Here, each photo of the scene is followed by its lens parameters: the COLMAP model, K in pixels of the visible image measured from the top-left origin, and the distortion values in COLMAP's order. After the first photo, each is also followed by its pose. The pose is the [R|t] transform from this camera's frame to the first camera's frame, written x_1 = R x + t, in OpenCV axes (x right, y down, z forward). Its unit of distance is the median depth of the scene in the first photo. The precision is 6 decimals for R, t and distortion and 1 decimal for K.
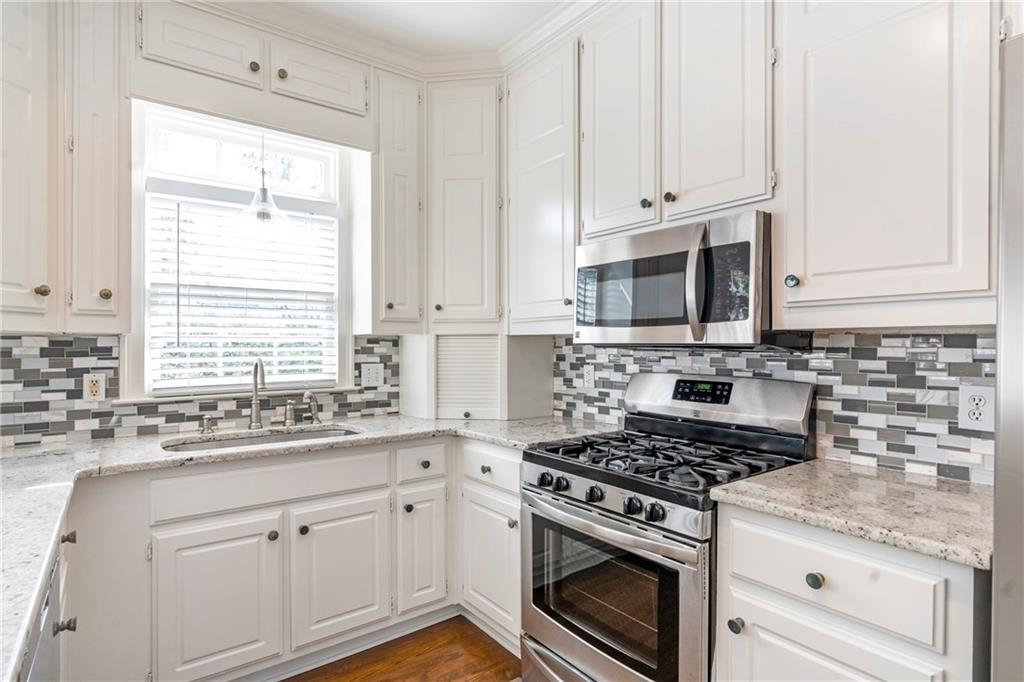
lens RADIAL K [[519.2, 0, 515.2], [0, 519.2, 347.0], [0, 0, 1]] dist [-0.006982, 0.004201]
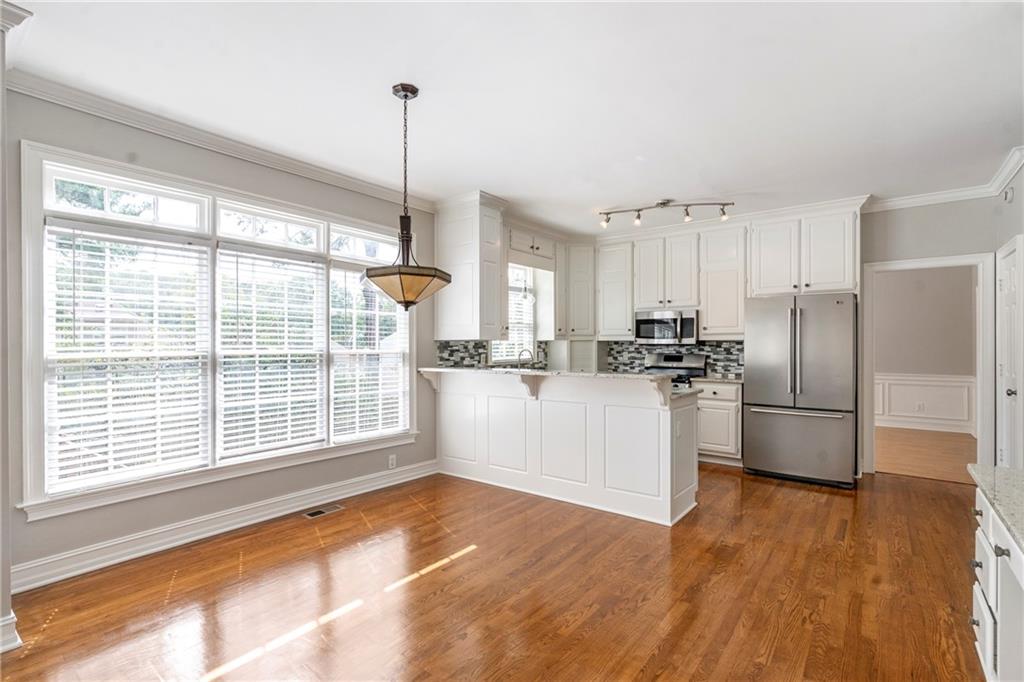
lens RADIAL K [[469.5, 0, 519.8], [0, 469.5, 347.1], [0, 0, 1]] dist [-0.007334, 0.003231]
pose [[0.963839, -0.002871, 0.266469, -1.246832], [0.002860, 0.999996, 0.000431, 0.009539], [-0.266469, 0.000346, 0.963844, -1.458534]]
